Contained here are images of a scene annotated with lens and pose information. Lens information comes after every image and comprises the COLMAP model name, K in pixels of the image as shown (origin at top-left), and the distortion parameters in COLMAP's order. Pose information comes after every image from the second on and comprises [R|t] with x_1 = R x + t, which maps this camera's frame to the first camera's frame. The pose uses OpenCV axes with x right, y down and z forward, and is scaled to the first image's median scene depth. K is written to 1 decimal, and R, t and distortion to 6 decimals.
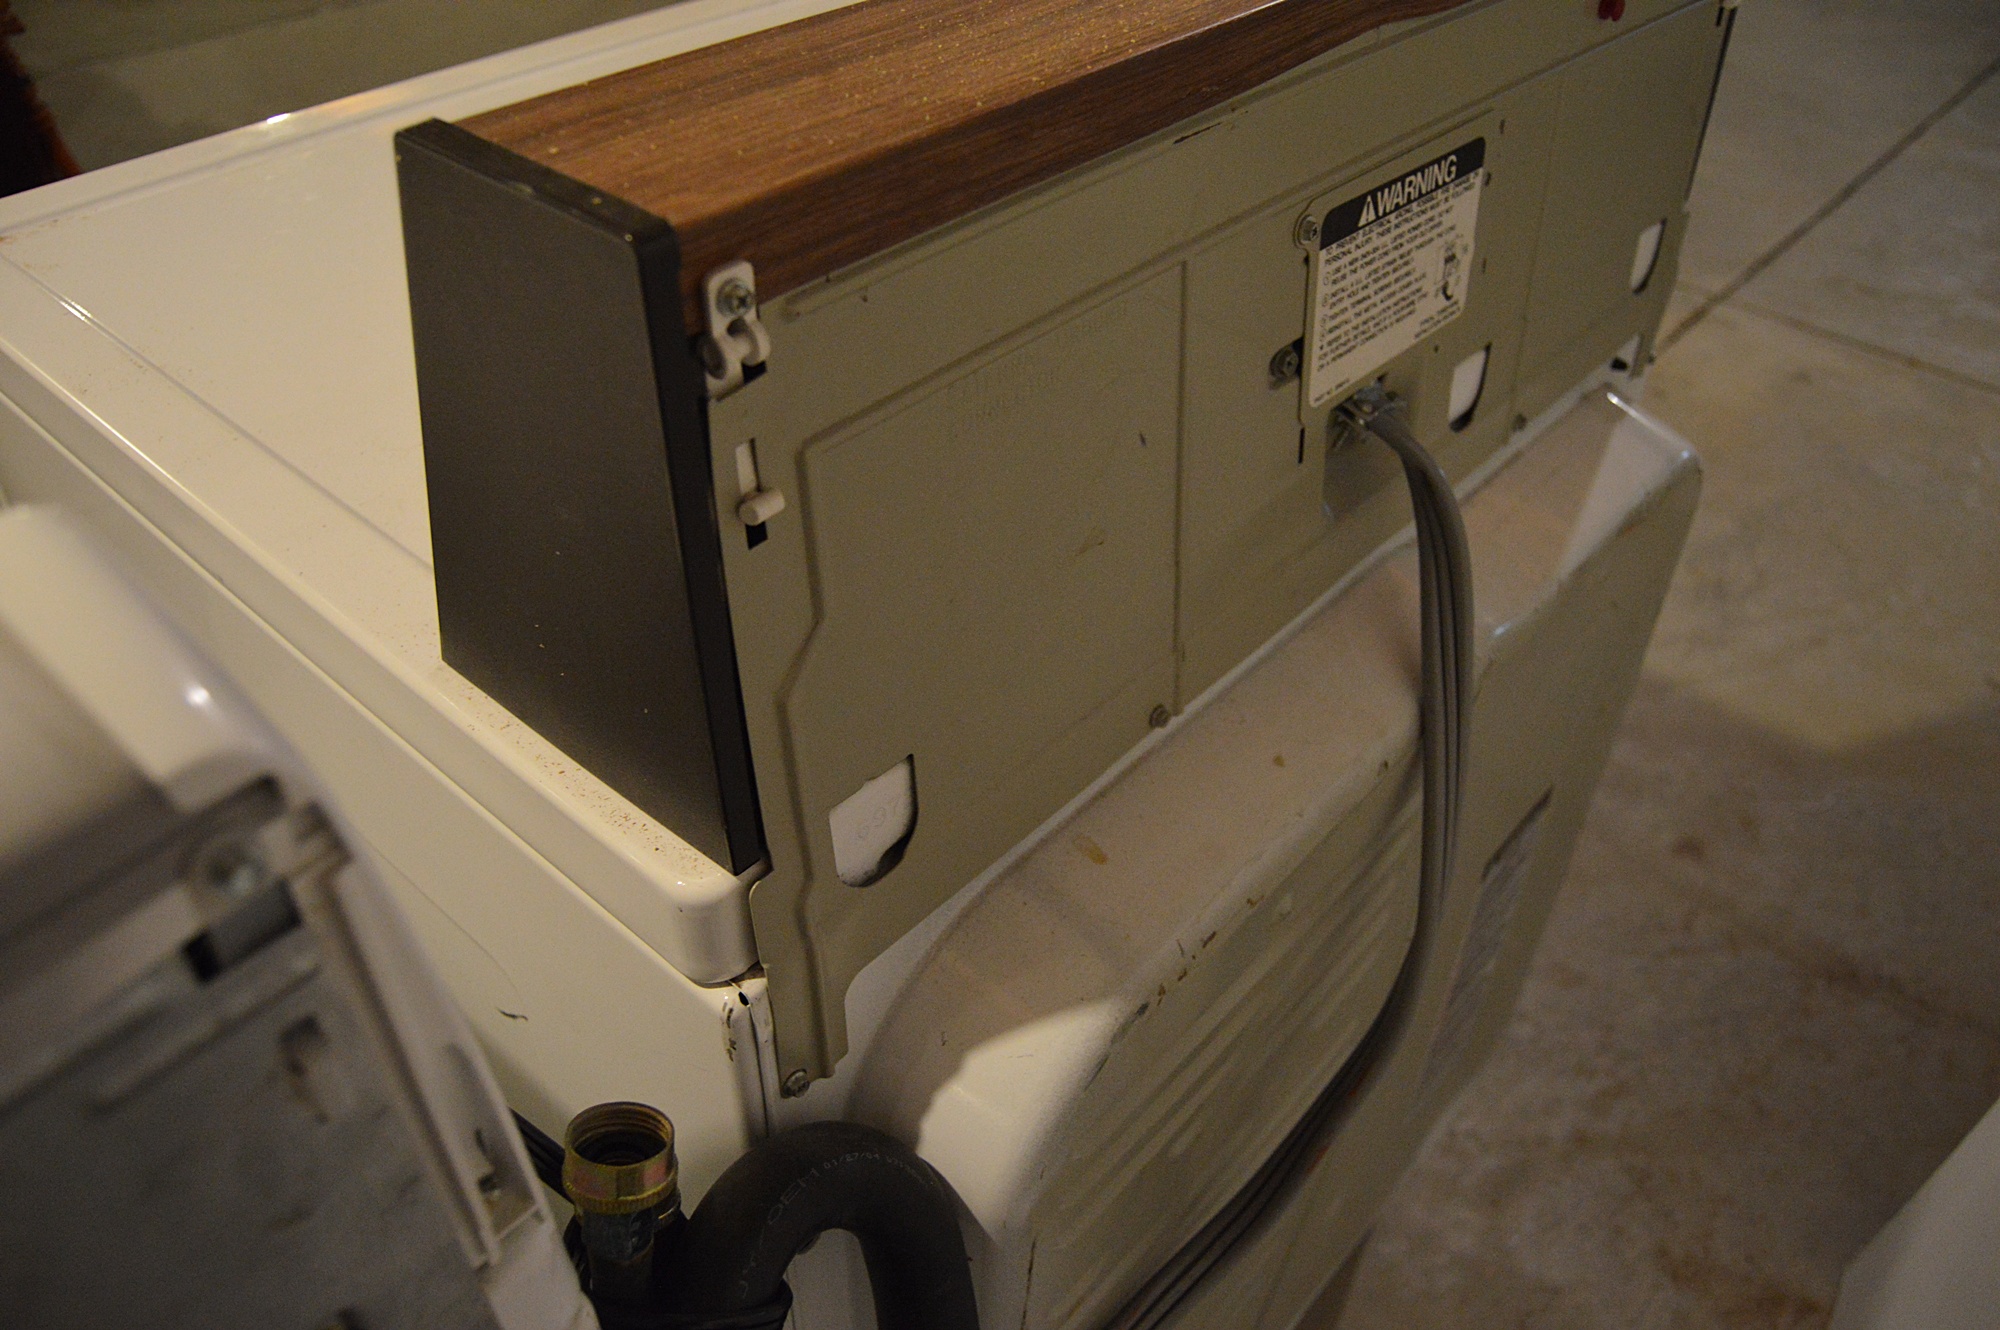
lens RADIAL K [[1547.0, 0, 1001.4], [0, 1547.0, 670.5], [0, 0, 1]] dist [-0.083664, 0.016745]
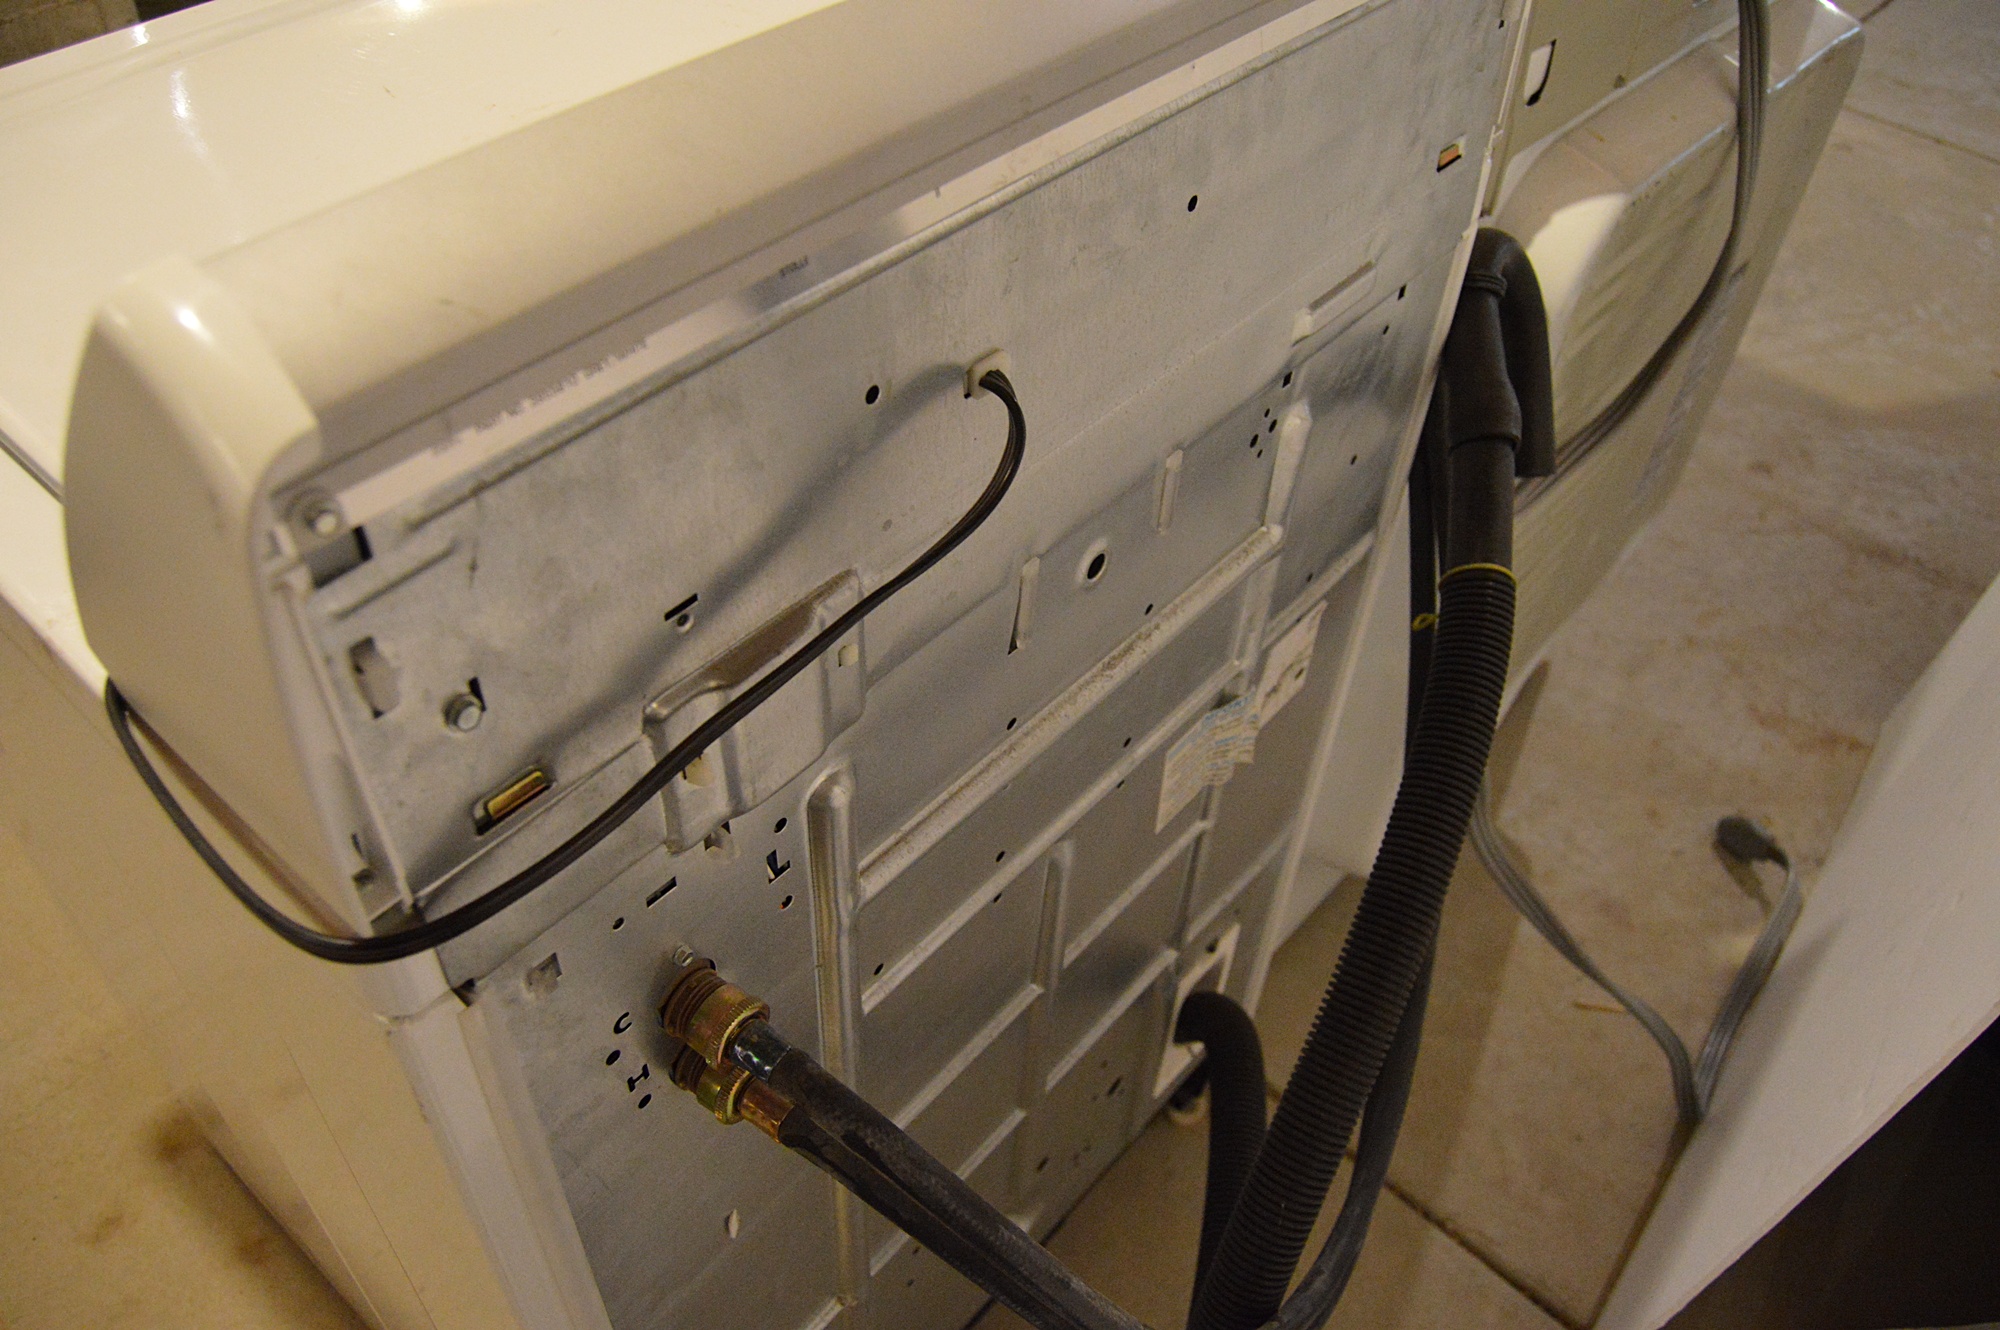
lens RADIAL K [[1547.0, 0, 996.9], [0, 1547.0, 662.4], [0, 0, 1]] dist [-0.083664, 0.016745]
pose [[0.999423, 0.028278, 0.018815, -0.246488], [-0.029772, 0.995977, 0.084515, 0.220703], [-0.016349, -0.085026, 0.996245, -0.323004]]
